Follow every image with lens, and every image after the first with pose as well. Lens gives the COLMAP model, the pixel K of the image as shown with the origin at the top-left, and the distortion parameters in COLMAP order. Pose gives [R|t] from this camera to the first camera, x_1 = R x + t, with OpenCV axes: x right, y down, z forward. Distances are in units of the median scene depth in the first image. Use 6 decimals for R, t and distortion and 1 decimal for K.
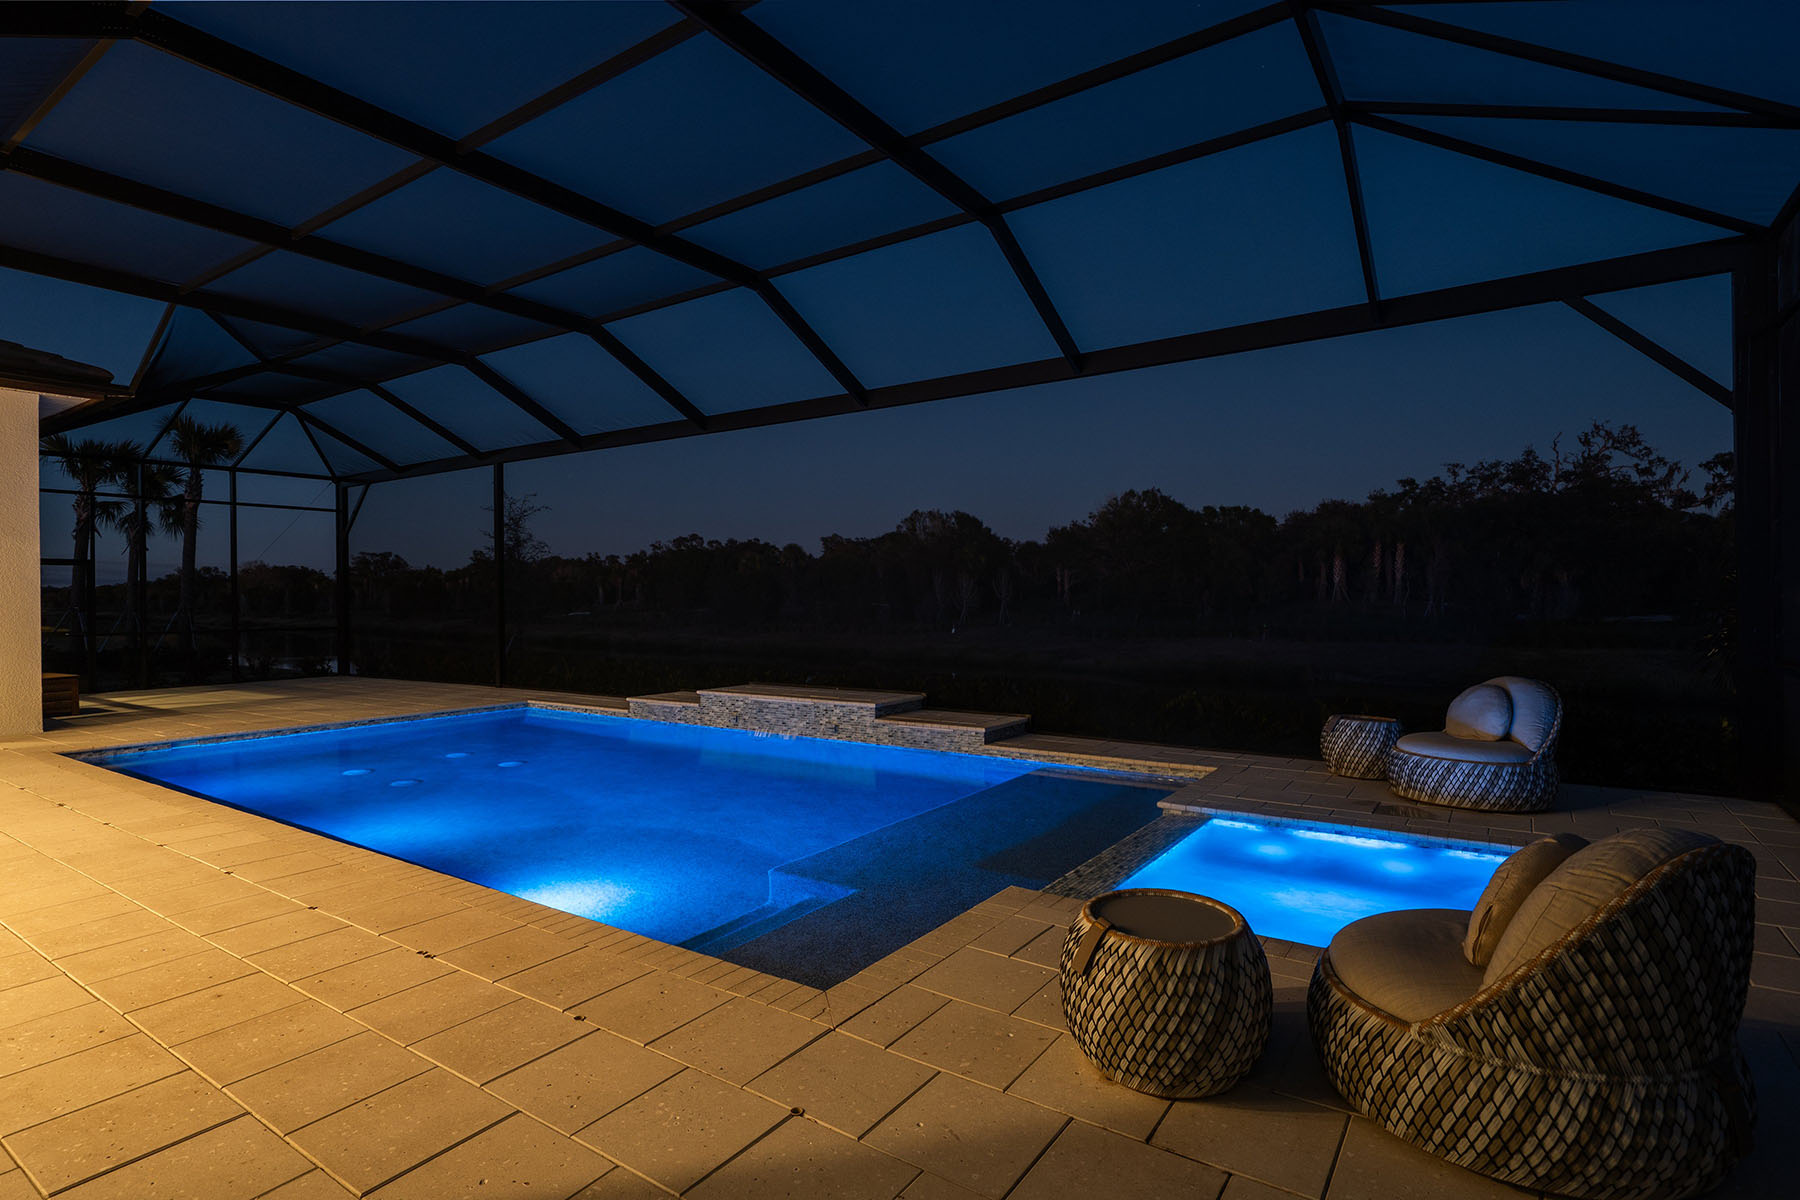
lens RADIAL K [[893.9, 0, 900.0], [0, 893.9, 600.0], [0, 0, 1]] dist [-0.000363, -0.000112]
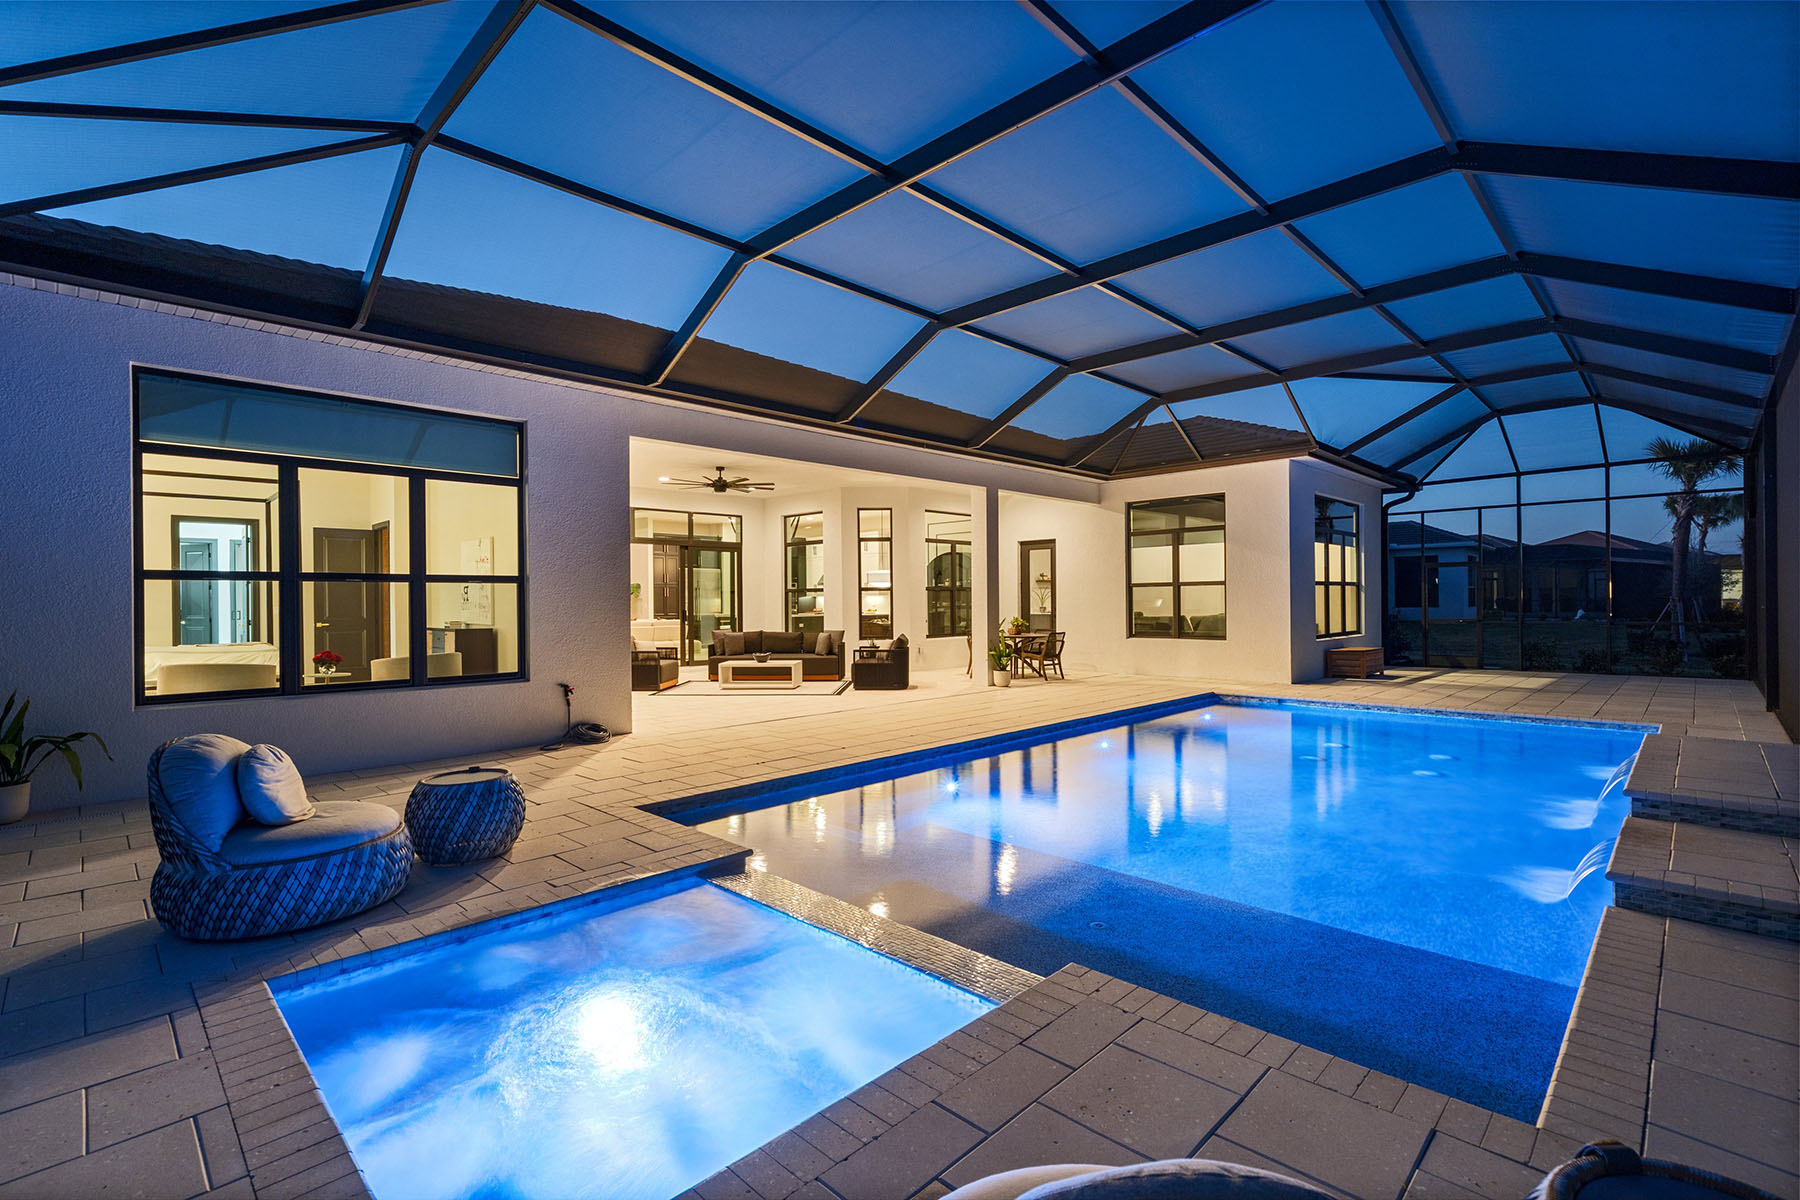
lens RADIAL K [[813.5, 0, 900.0], [0, 813.5, 600.0], [0, 0, 1]] dist [-0.000075, -0.000022]
pose [[-0.175849, 0.006555, -0.984395, 0.481124], [0.005651, 0.999968, 0.005649, -0.004677], [0.984401, -0.004569, -0.175880, 0.572924]]
